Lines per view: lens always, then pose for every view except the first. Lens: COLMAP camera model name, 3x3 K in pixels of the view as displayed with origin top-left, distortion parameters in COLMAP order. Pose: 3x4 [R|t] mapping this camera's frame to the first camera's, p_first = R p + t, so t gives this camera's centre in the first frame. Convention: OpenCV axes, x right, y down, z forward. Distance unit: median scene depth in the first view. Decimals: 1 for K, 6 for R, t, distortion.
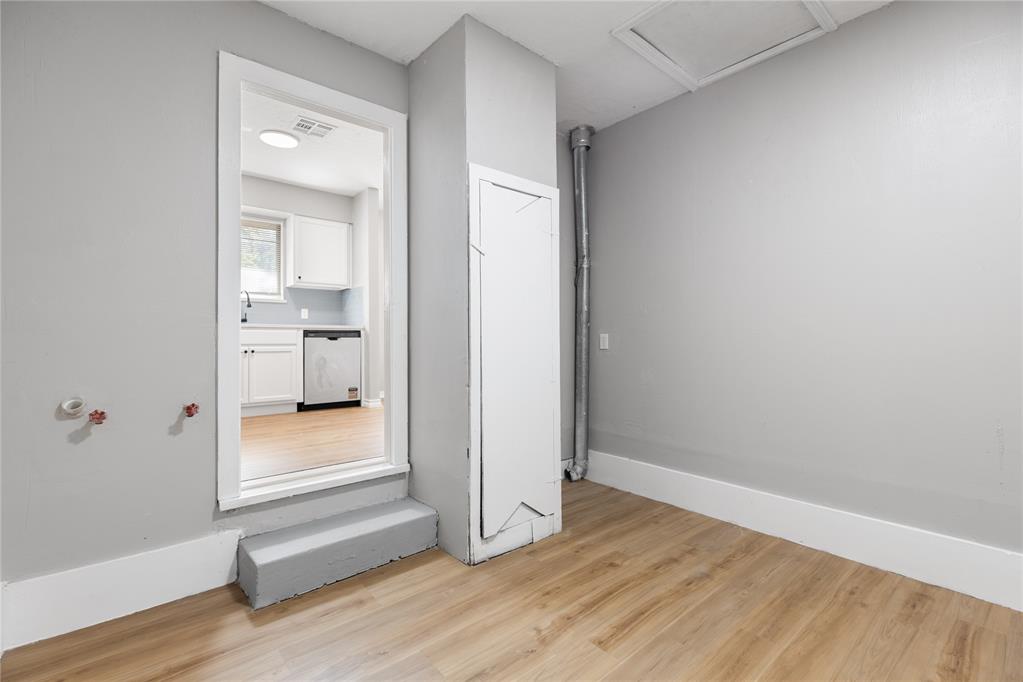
lens RADIAL K [[452.7, 0, 498.7], [0, 452.7, 339.0], [0, 0, 1]] dist [0.001653, -0.000023]
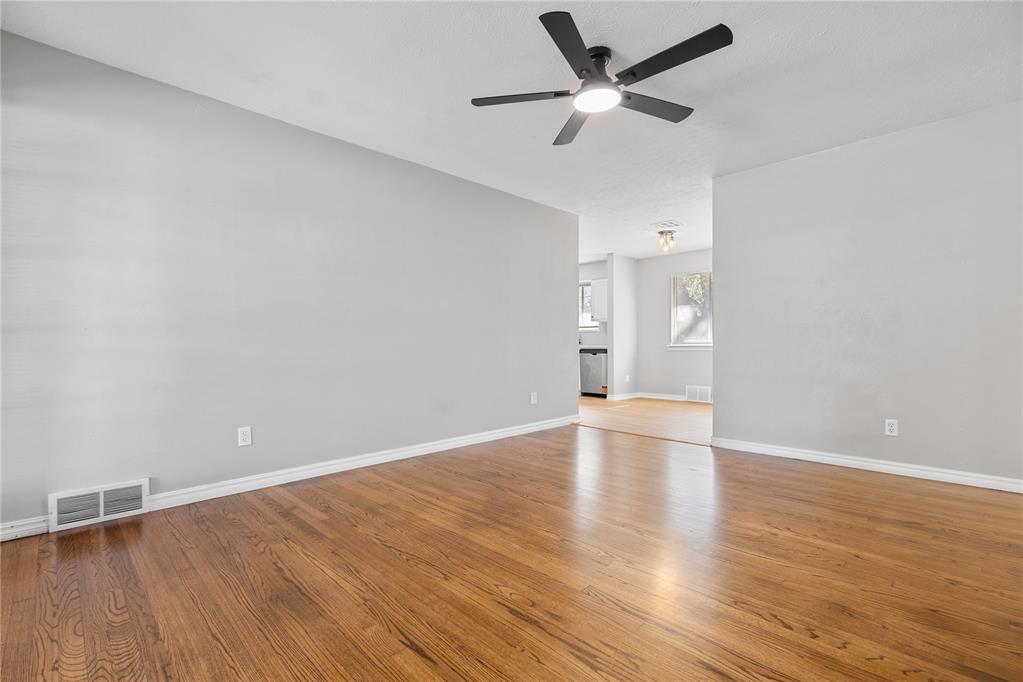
lens RADIAL K [[456.5, 0, 510.4], [0, 456.5, 347.6], [0, 0, 1]] dist [0.004944, -0.000800]
pose [[0.087580, 0.009814, -0.996109, 1.213839], [0.006960, 0.999921, 0.010464, -0.042109], [0.996133, -0.007849, 0.087504, 0.546313]]
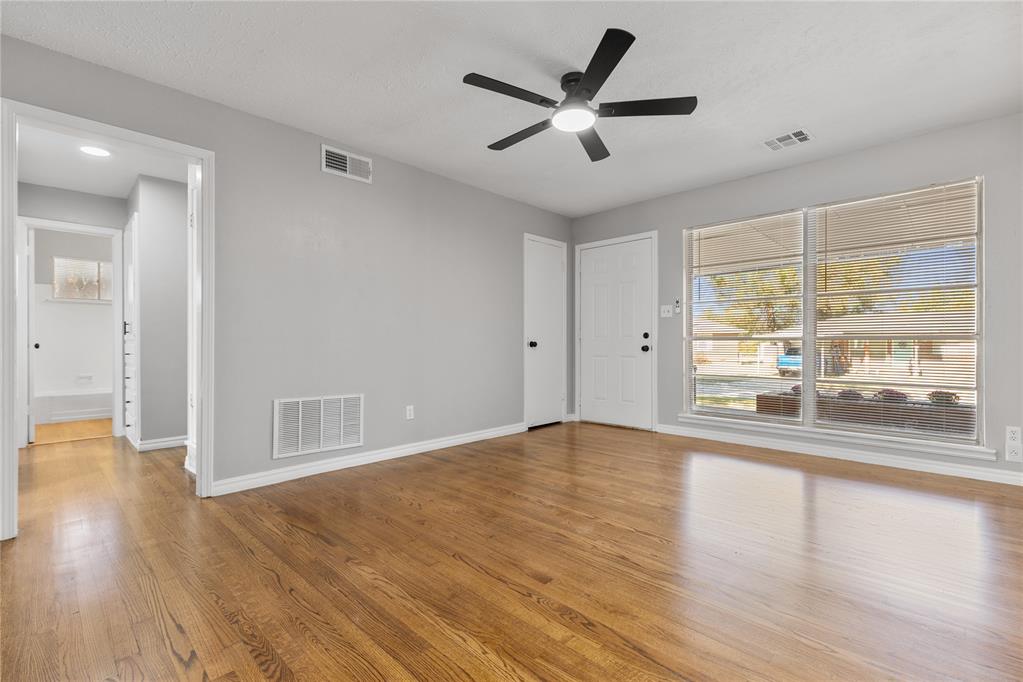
lens RADIAL K [[459.6, 0, 509.2], [0, 459.6, 342.8], [0, 0, 1]] dist [0.004317, -0.000274]
pose [[-0.096912, 0.003062, 0.995288, 0.240058], [-0.002236, 0.999992, -0.003294, -0.039832], [-0.995290, -0.002545, -0.096904, 0.800787]]
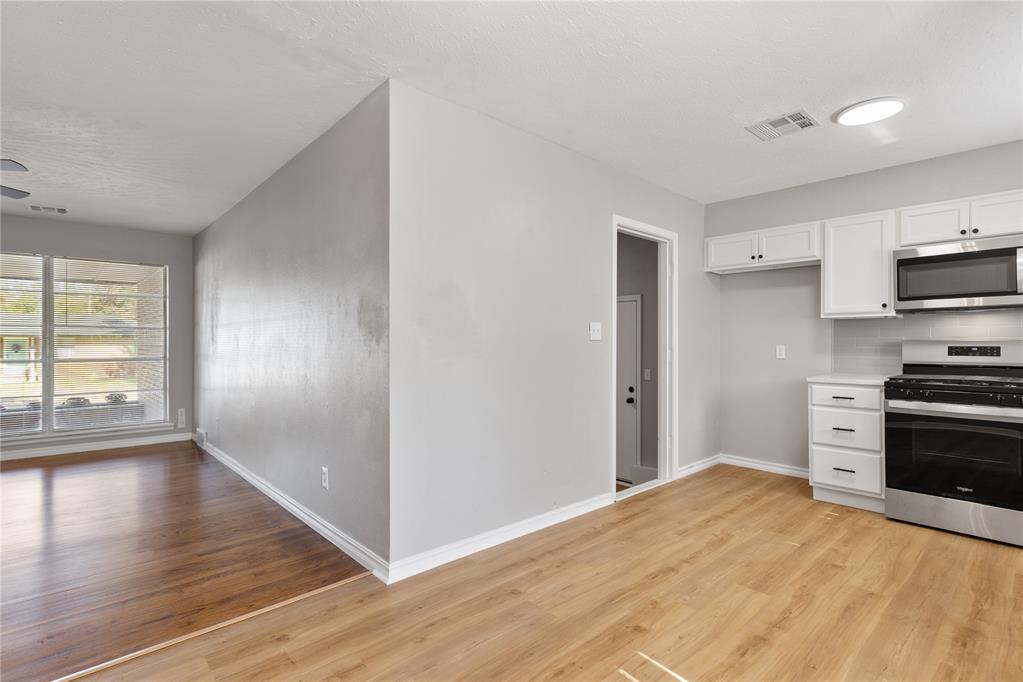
lens RADIAL K [[491.6, 0, 497.7], [0, 491.6, 340.5], [0, 0, 1]] dist [0.002358, -0.000305]
pose [[-0.999515, 0.003546, -0.030923, 0.058957], [0.003771, 0.999967, -0.007241, -0.085029], [0.030896, -0.007354, -0.999496, 1.287037]]
